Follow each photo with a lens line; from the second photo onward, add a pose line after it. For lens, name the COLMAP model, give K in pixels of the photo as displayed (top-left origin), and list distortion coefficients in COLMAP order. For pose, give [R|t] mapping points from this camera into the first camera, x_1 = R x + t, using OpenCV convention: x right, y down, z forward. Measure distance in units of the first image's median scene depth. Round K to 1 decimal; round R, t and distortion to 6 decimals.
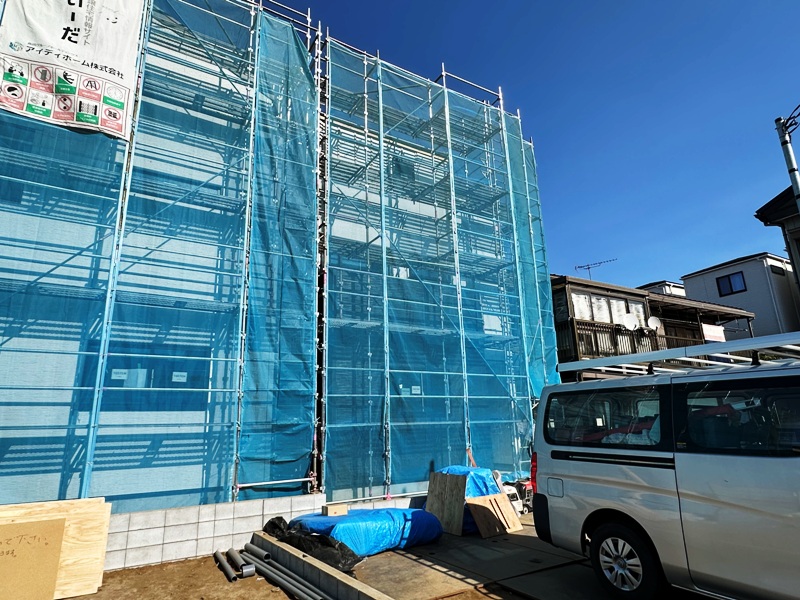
lens RADIAL K [[473.8, 0, 400.0], [0, 473.8, 300.0], [0, 0, 1]] dist [0.002352, -0.003096]
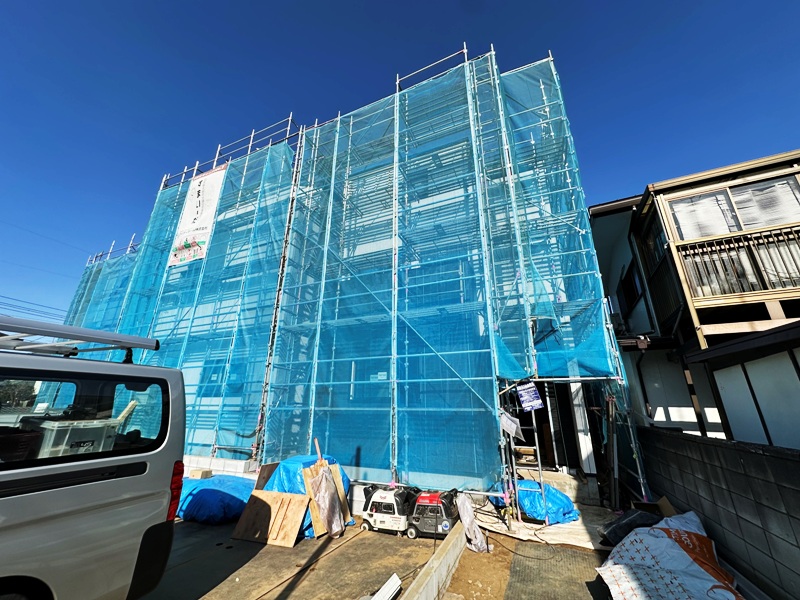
lens RADIAL K [[316.2, 0, 400.0], [0, 316.2, 300.0], [0, 0, 1]] dist [0.001099, -0.000034]
pose [[0.563709, -0.237851, -0.790986, 0.836382], [0.196084, 0.968801, -0.151578, 0.182788], [0.802361, -0.069654, 0.592761, 0.812564]]
